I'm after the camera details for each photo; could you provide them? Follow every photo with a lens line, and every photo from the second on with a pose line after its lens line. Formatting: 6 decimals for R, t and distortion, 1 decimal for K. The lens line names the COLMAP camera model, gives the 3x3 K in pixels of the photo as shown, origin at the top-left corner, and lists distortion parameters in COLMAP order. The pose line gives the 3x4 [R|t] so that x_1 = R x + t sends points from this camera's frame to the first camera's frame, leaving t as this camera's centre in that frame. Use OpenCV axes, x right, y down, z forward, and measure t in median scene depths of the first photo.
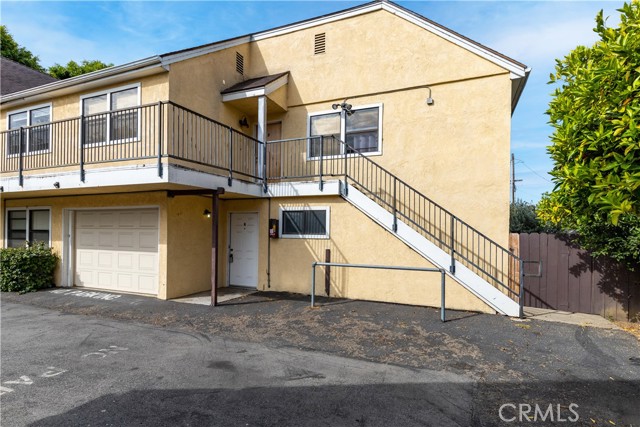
lens RADIAL K [[289.9, 0, 320.0], [0, 289.9, 213.5], [0, 0, 1]] dist [0.004291, 0.000373]
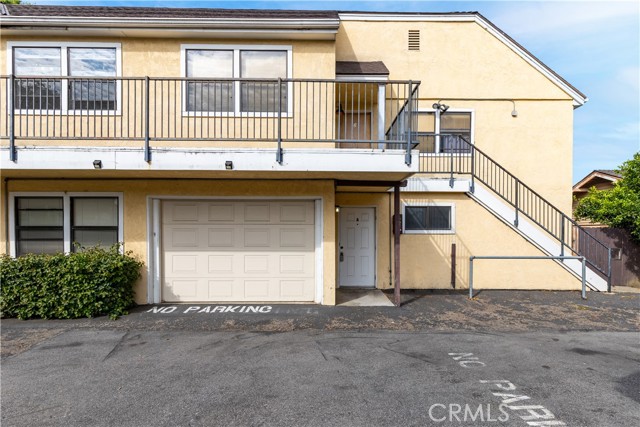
lens RADIAL K [[298.9, 0, 320.0], [0, 298.9, 215.8], [0, 0, 1]] dist [0.004789, 0.000099]
pose [[0.933885, 0.009824, 0.357439, -0.810461], [-0.016025, 0.999768, 0.014389, 0.014799], [-0.357215, -0.019165, 0.933826, 0.167155]]
